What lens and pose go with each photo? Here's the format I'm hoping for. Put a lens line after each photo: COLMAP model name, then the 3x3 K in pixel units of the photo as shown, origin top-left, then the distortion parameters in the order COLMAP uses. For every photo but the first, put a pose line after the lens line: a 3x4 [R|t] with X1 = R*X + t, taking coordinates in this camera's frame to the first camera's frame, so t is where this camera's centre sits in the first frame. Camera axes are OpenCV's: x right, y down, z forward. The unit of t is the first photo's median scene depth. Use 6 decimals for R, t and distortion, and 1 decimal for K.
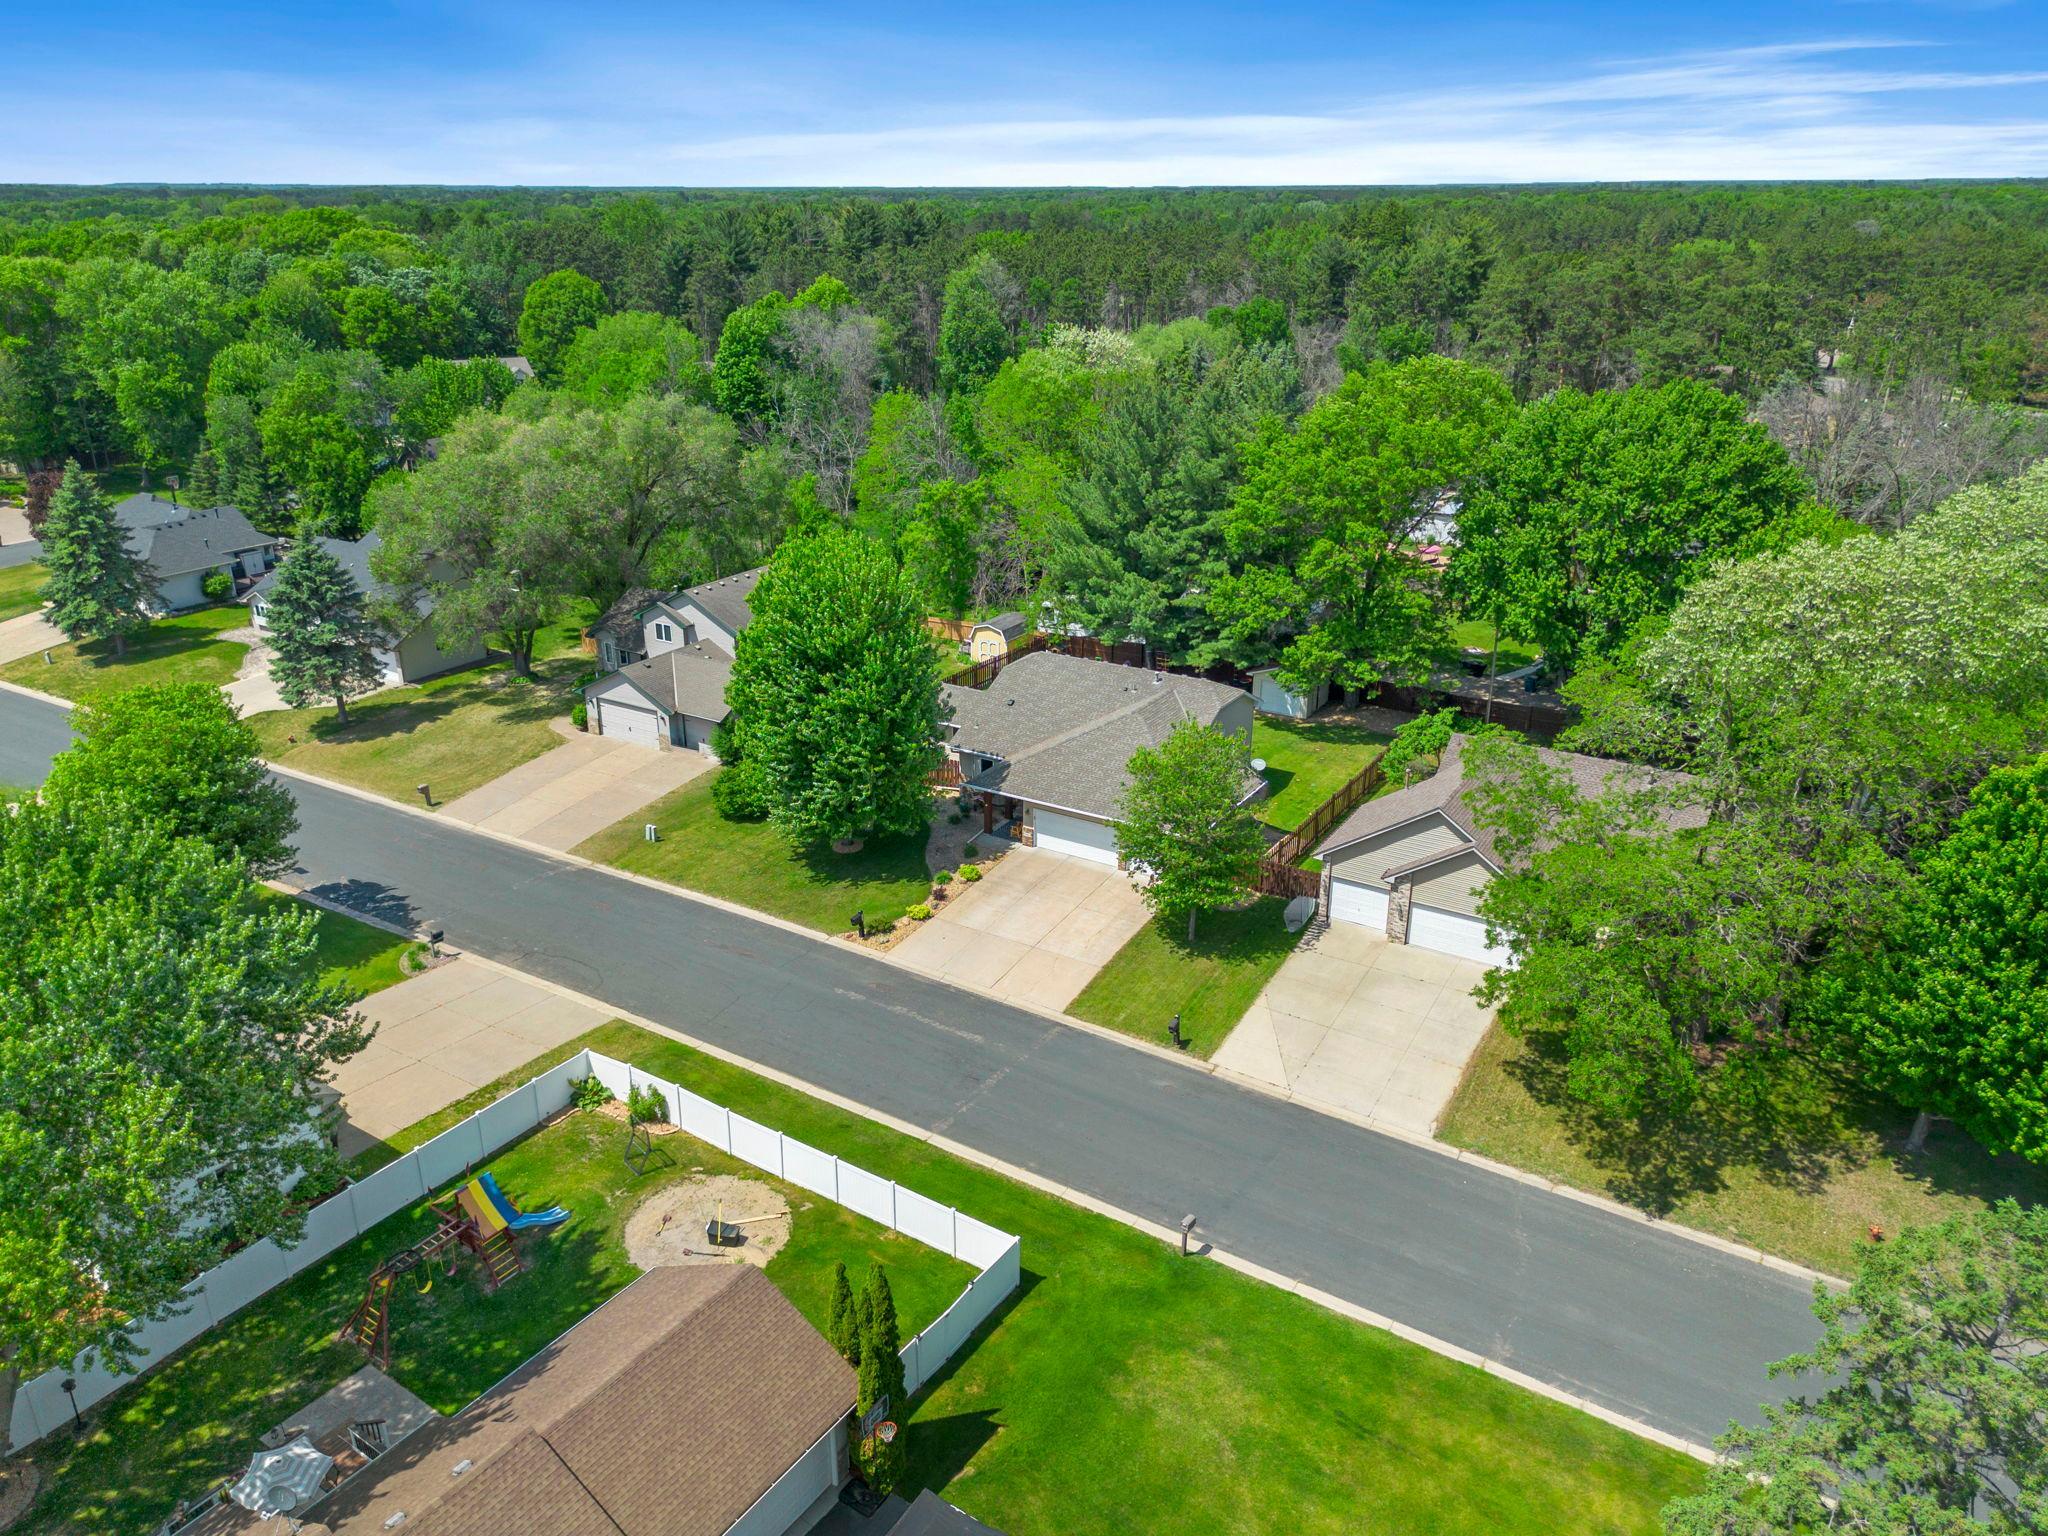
lens RADIAL K [[1515.2, 0, 1029.8], [0, 1515.2, 697.0], [0, 0, 1]] dist [0.008253, 0.002380]
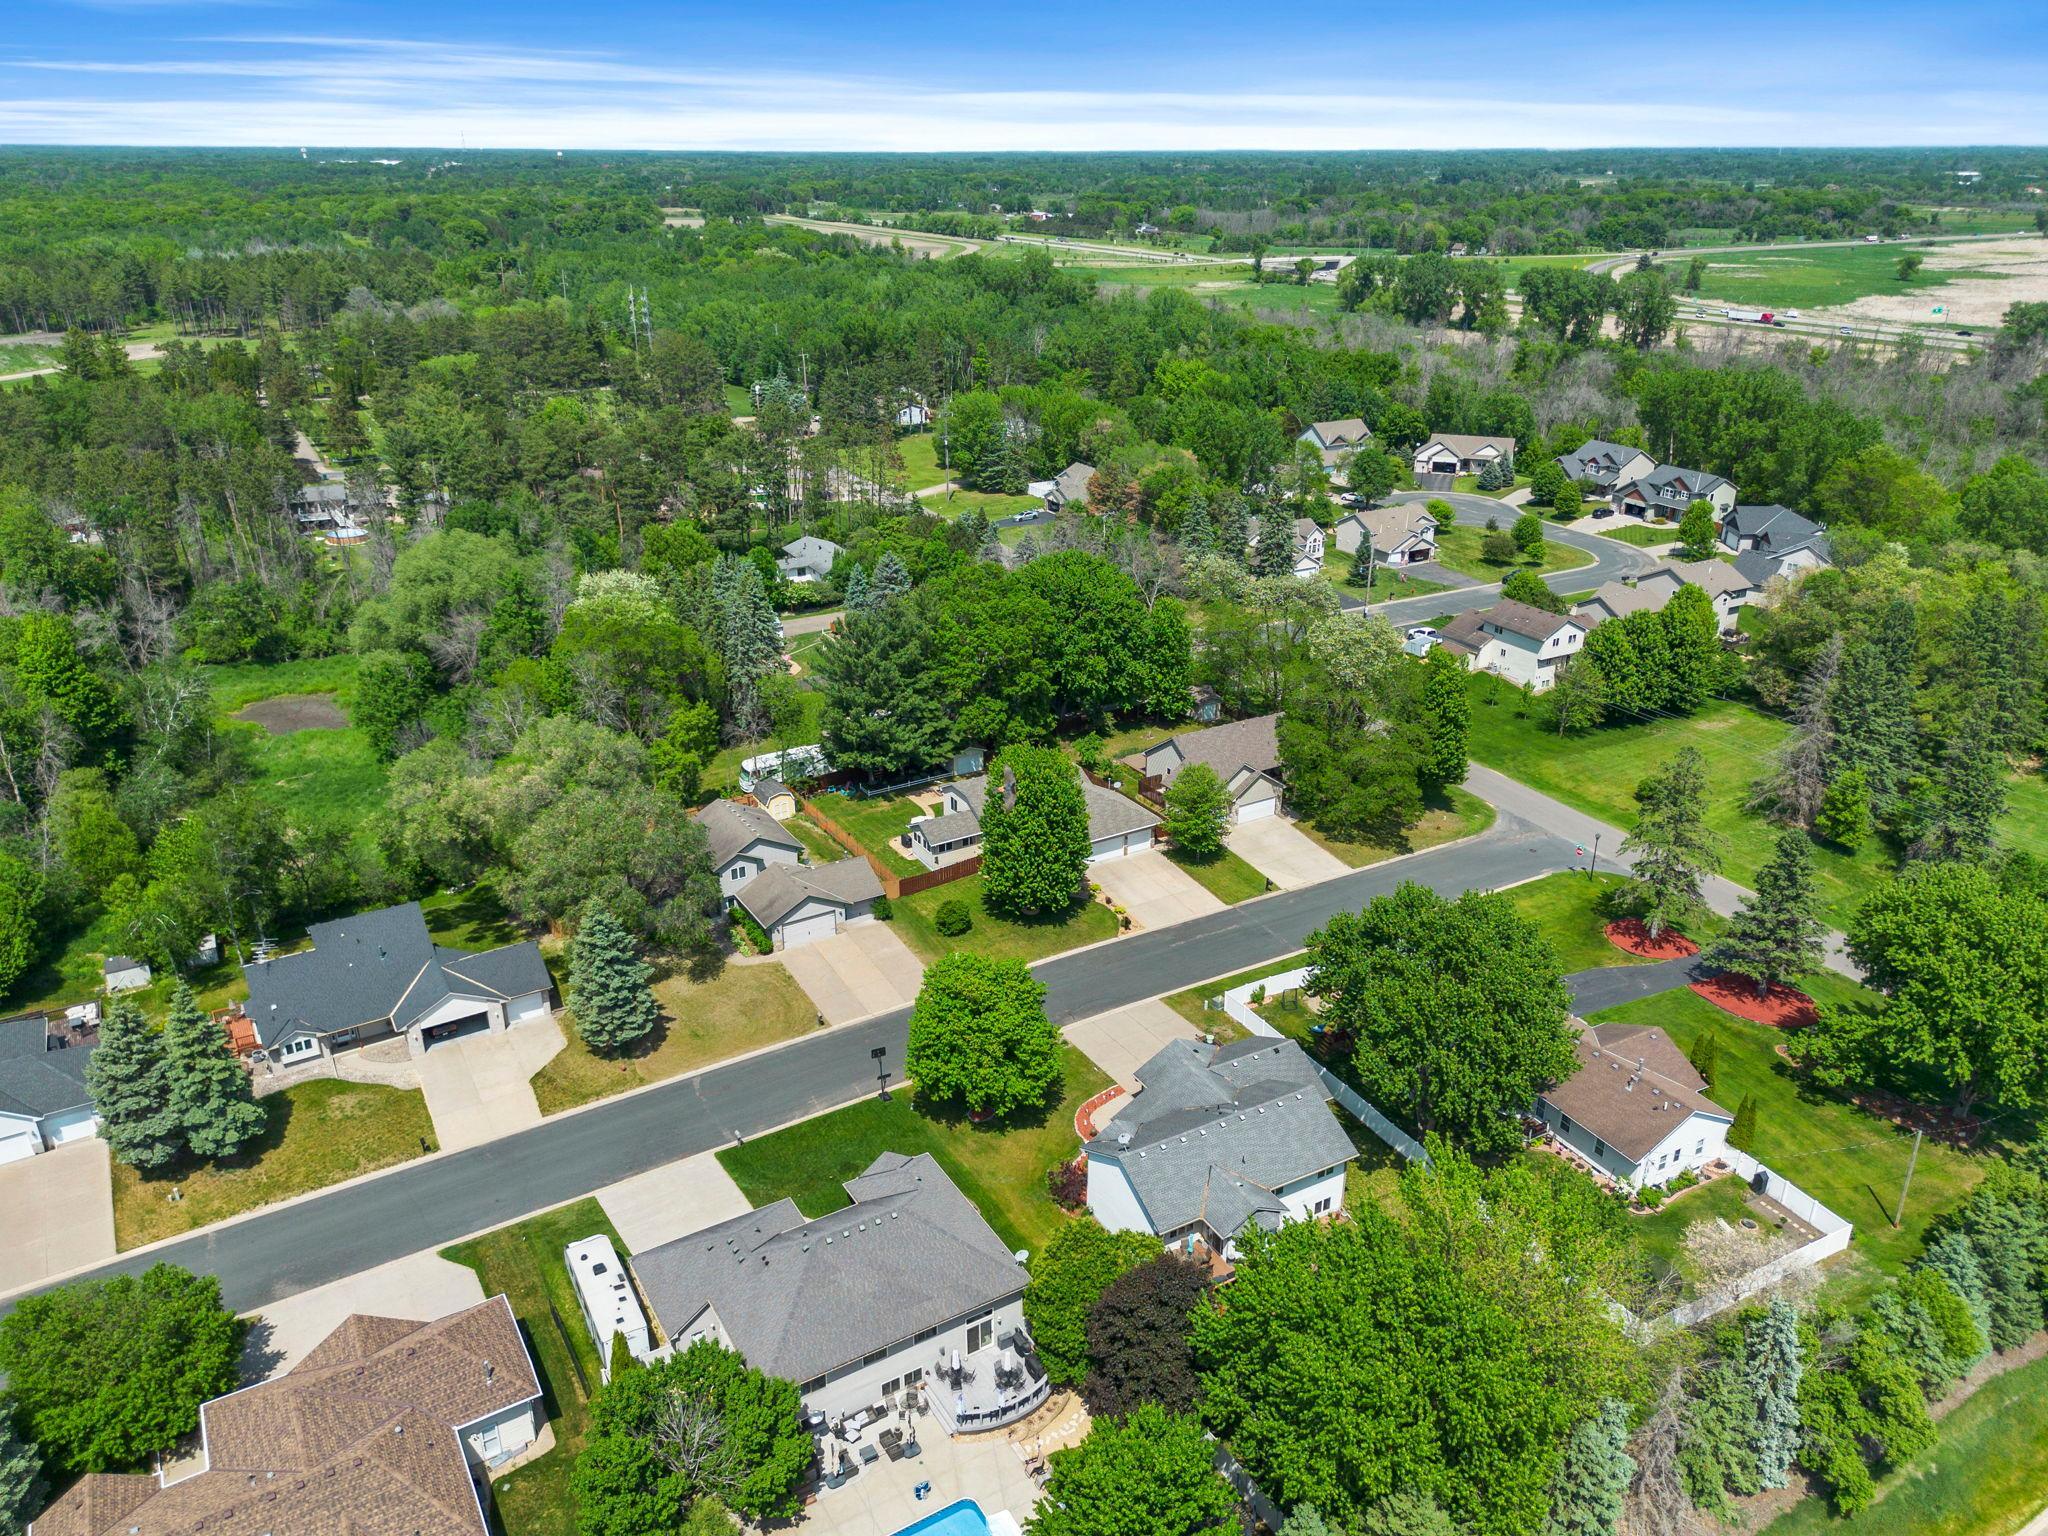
lens RADIAL K [[1539.8, 0, 1030.3], [0, 1539.8, 645.8], [0, 0, 1]] dist [0.053789, -0.005834]
pose [[0.440013, -0.276978, 0.854208, -1.808149], [0.274994, 0.947104, 0.165447, -0.567803], [-0.854849, 0.162103, 0.492905, 0.054170]]
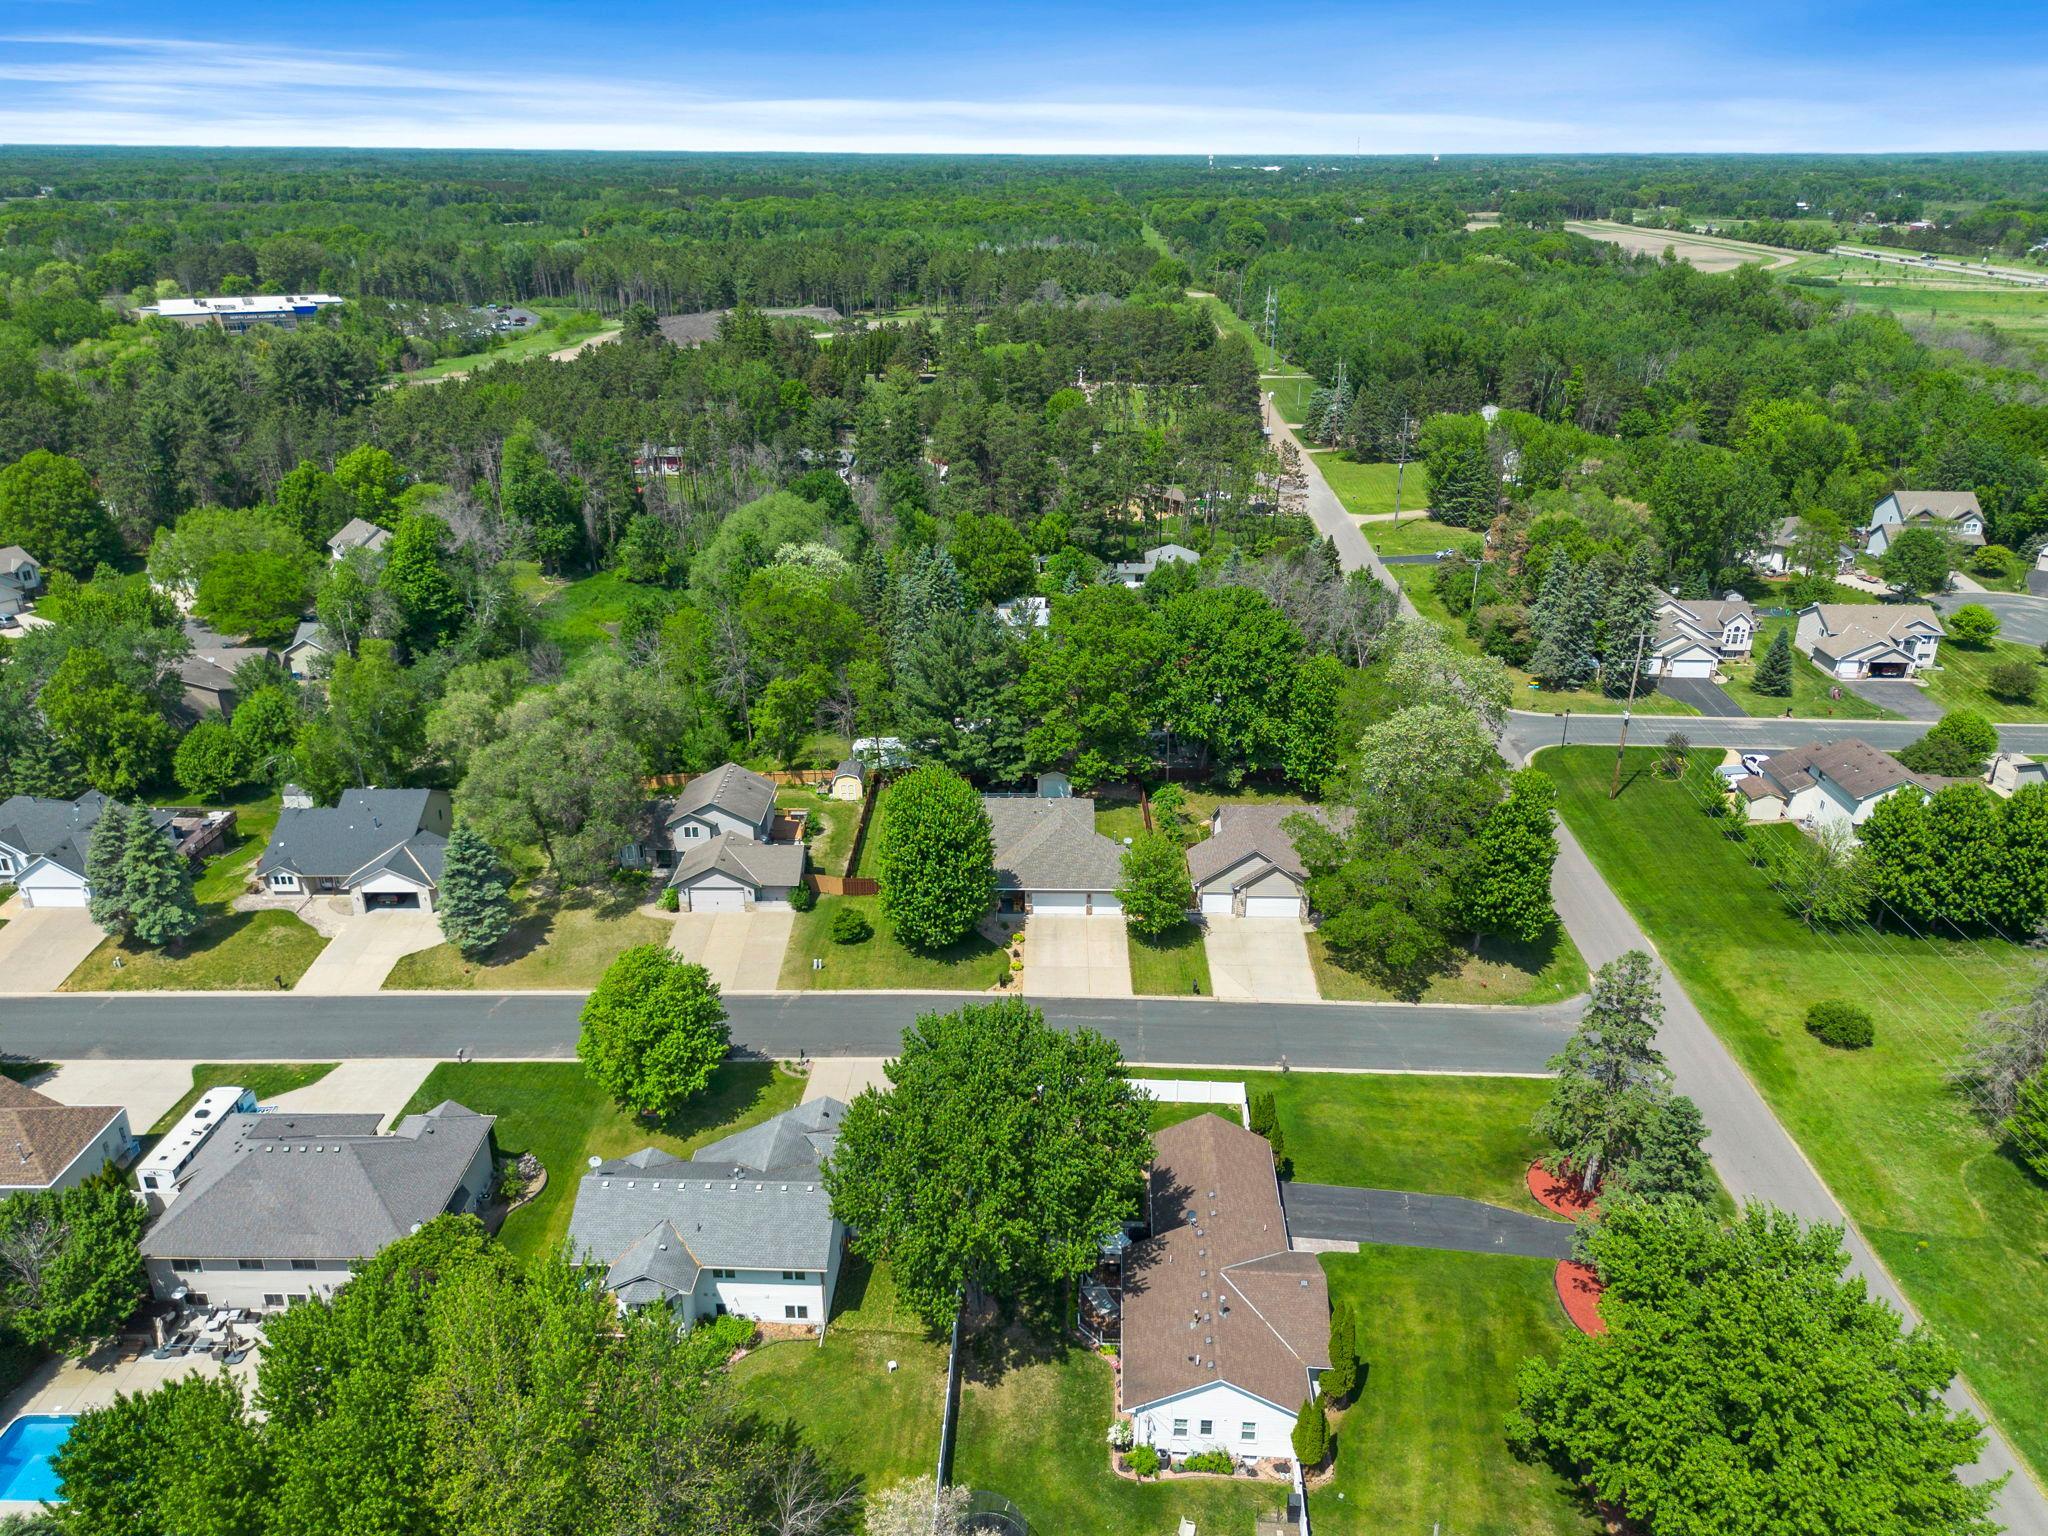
lens RADIAL K [[1540.8, 0, 1034.3], [0, 1540.8, 619.7], [0, 0, 1]] dist [0.051200, -0.036559]
pose [[0.851212, -0.153474, 0.501880, -0.964046], [0.161065, 0.986532, 0.028505, -0.333844], [-0.499495, 0.056571, 0.864468, -0.678163]]
